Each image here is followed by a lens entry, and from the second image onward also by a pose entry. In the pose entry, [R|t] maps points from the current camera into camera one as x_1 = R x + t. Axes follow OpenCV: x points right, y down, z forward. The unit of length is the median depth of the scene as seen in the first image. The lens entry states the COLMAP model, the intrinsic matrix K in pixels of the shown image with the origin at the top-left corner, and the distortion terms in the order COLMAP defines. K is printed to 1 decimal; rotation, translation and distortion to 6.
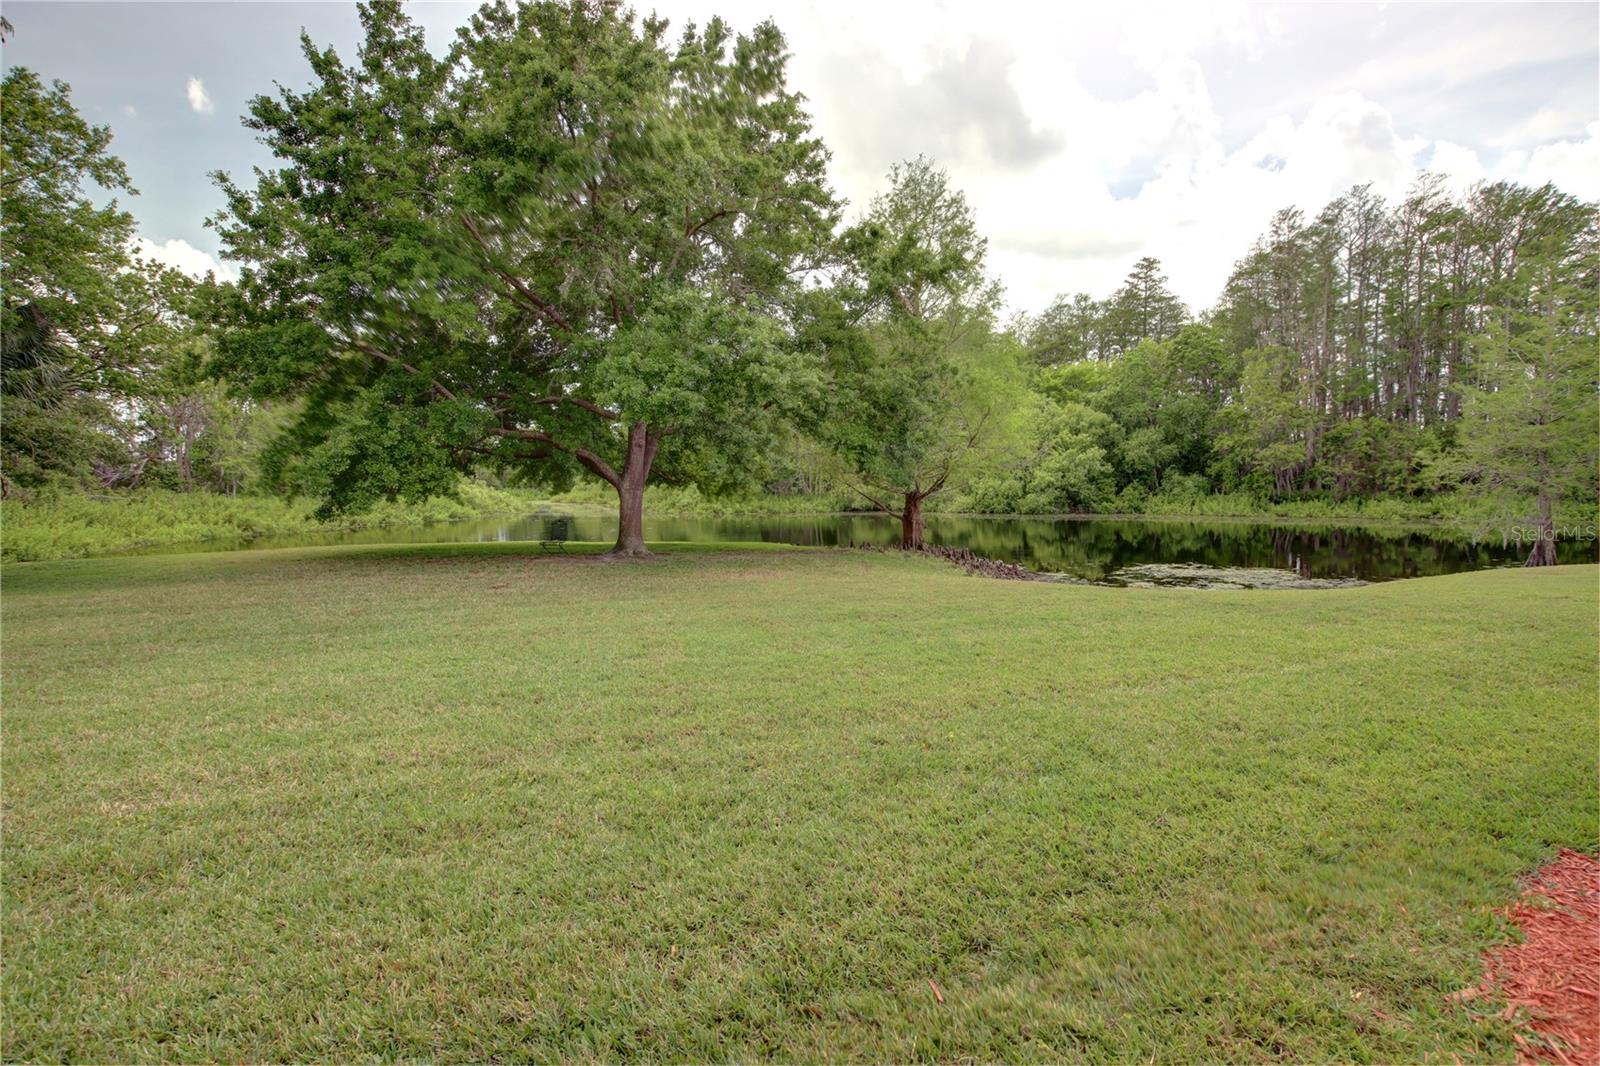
lens RADIAL K [[762.2, 0, 771.9], [0, 762.2, 603.8], [0, 0, 1]] dist [-0.031279, -0.000090]
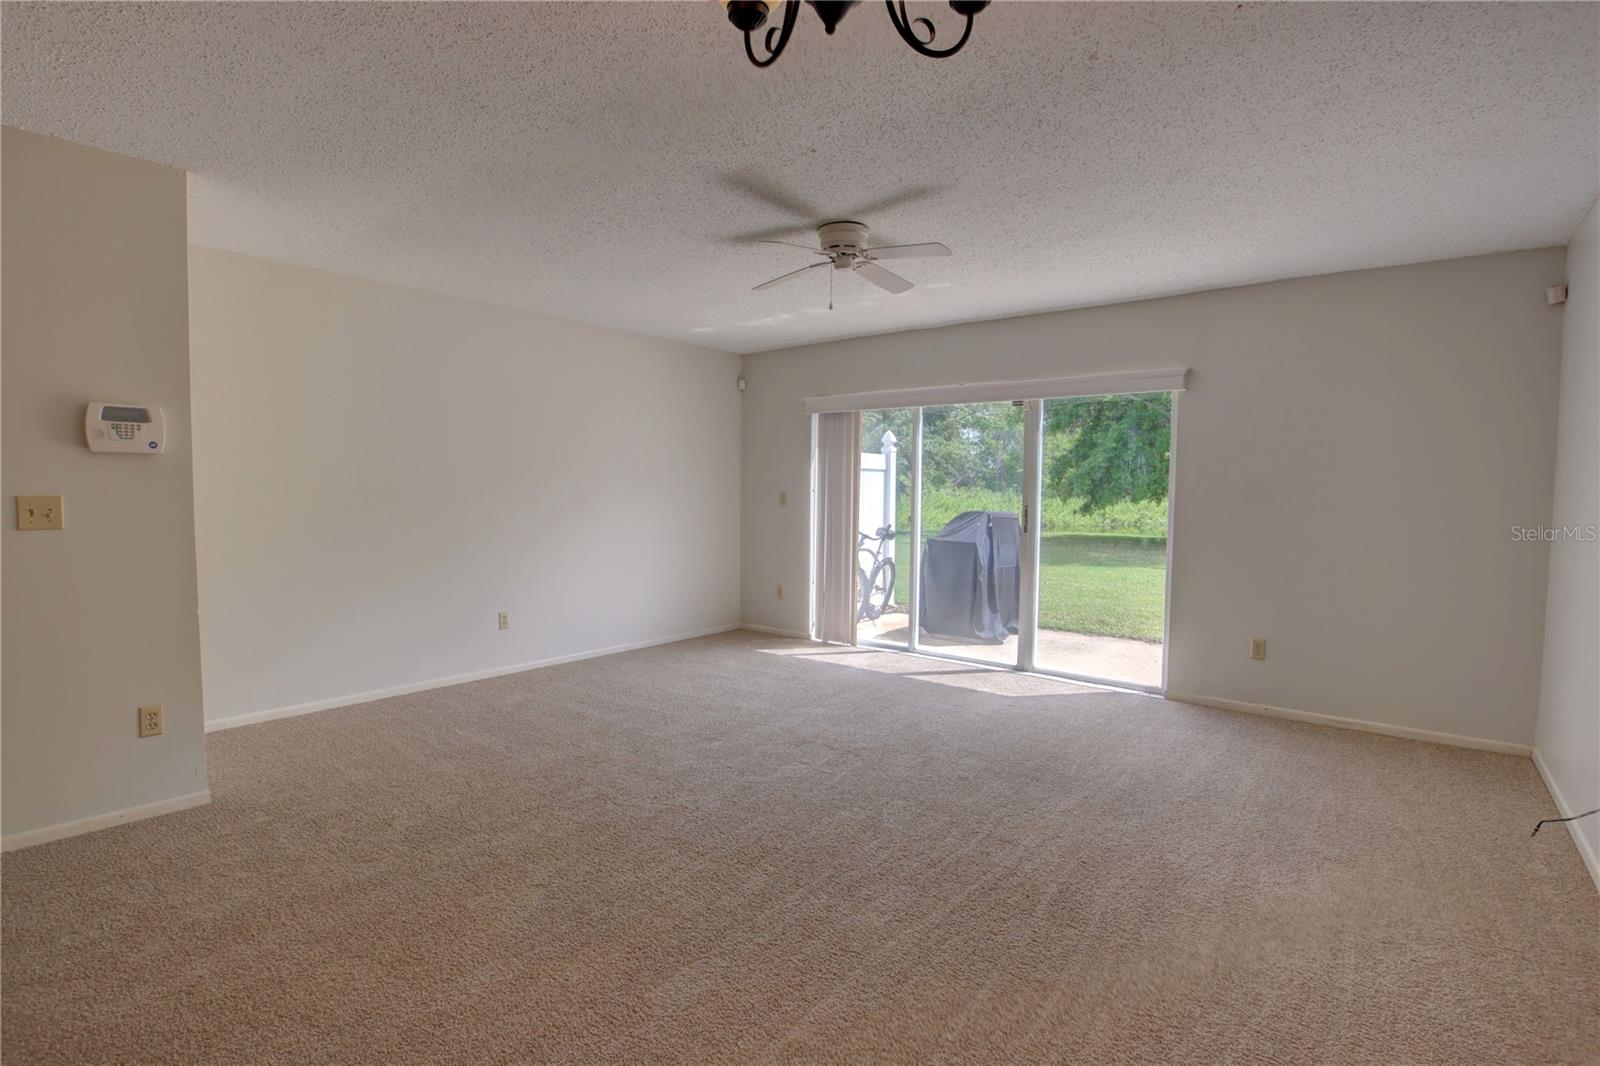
lens RADIAL K [[757.0, 0, 788.4], [0, 757.0, 533.1], [0, 0, 1]] dist [-0.031820, -0.000607]
pose [[0.602304, 0.060148, -0.795997, 0.182374], [-0.140259, 0.989618, -0.031350, 0.045076], [0.785848, 0.130528, 0.604488, -0.261103]]
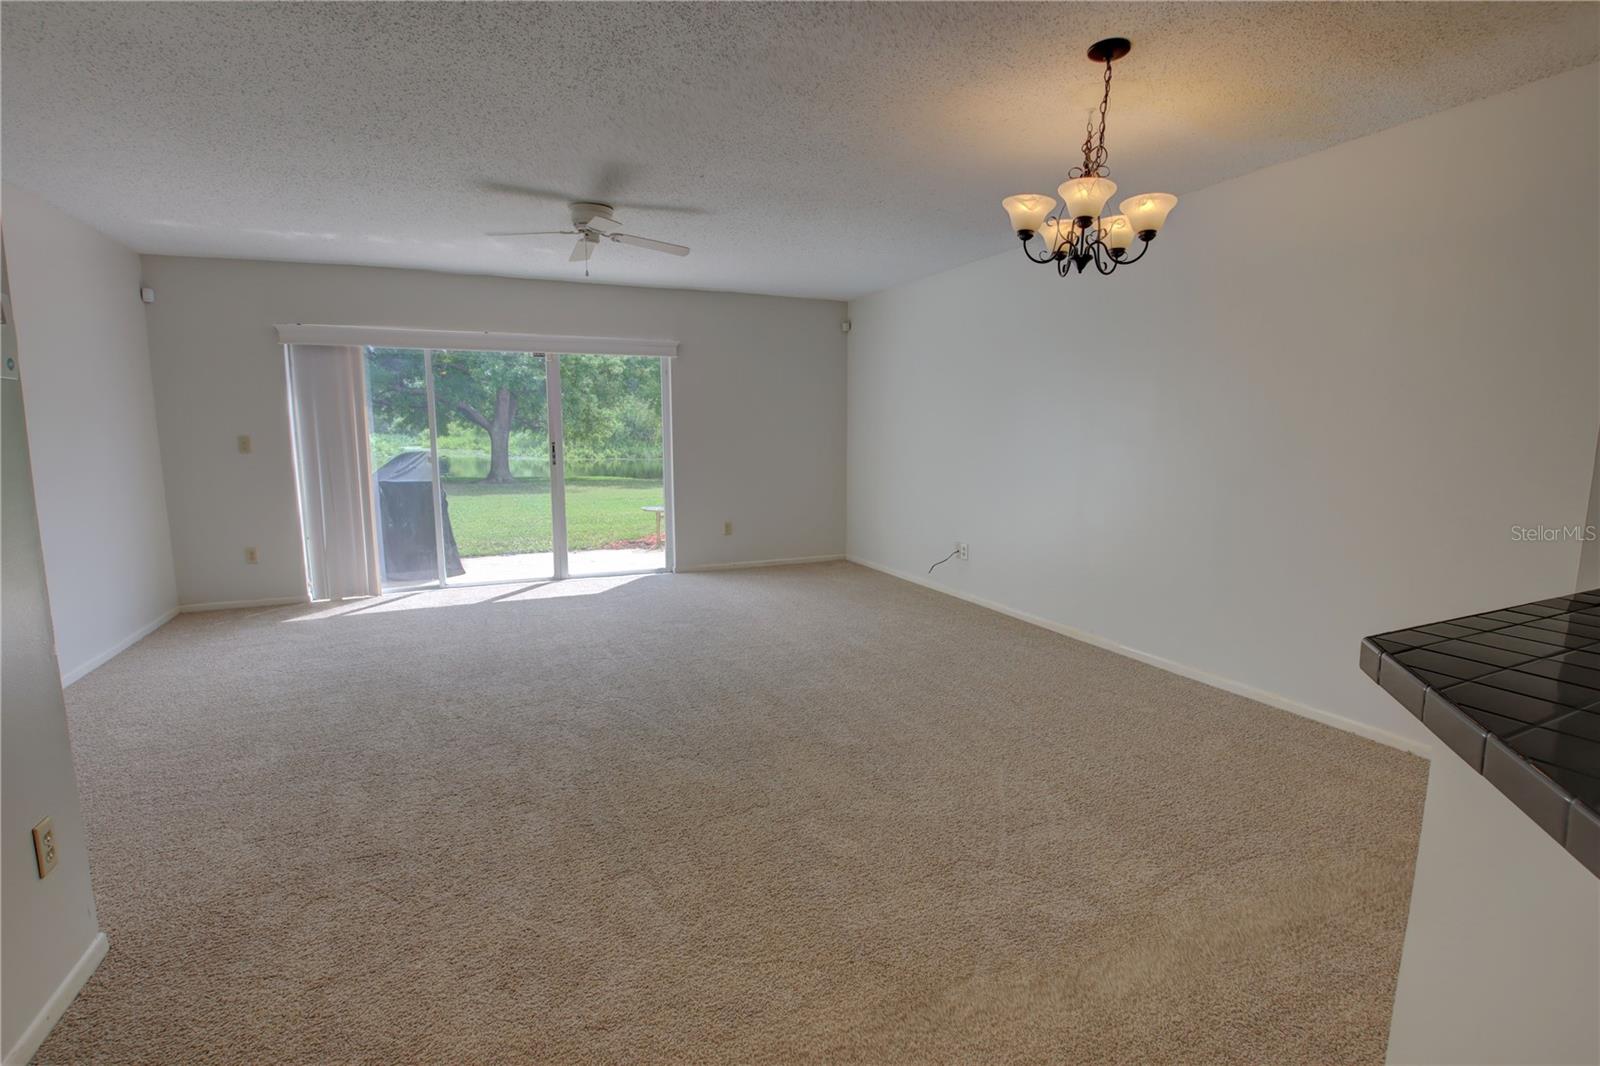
lens RADIAL K [[757.0, 0, 788.4], [0, 757.0, 533.1], [0, 0, 1]] dist [-0.031820, -0.000607]
pose [[0.984811, -0.017004, 0.172796, 0.076092], [0.021142, 0.999531, -0.022135, 0.060721], [-0.172339, 0.025452, 0.984709, -0.352690]]
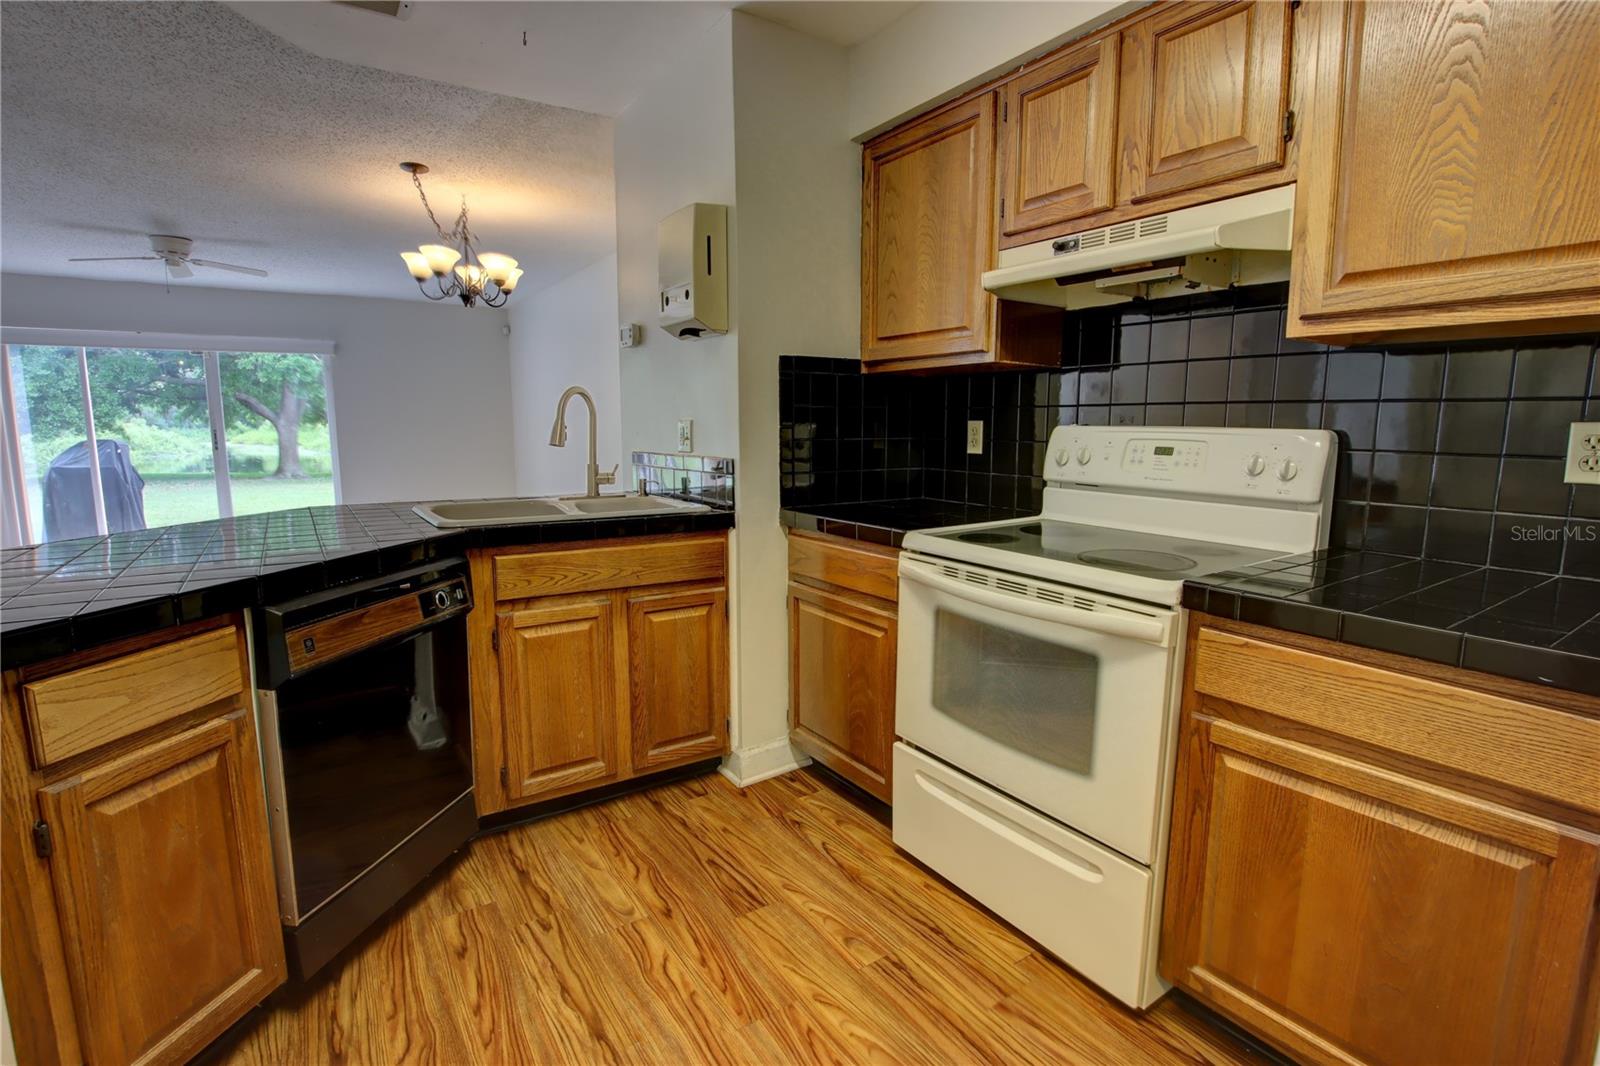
lens RADIAL K [[757.0, 0, 788.4], [0, 757.0, 533.1], [0, 0, 1]] dist [-0.031820, -0.000607]
pose [[0.937541, -0.037123, 0.345888, 0.155956], [0.043501, 0.998996, -0.010691, 0.075497], [-0.345144, 0.025070, 0.938215, -0.434518]]
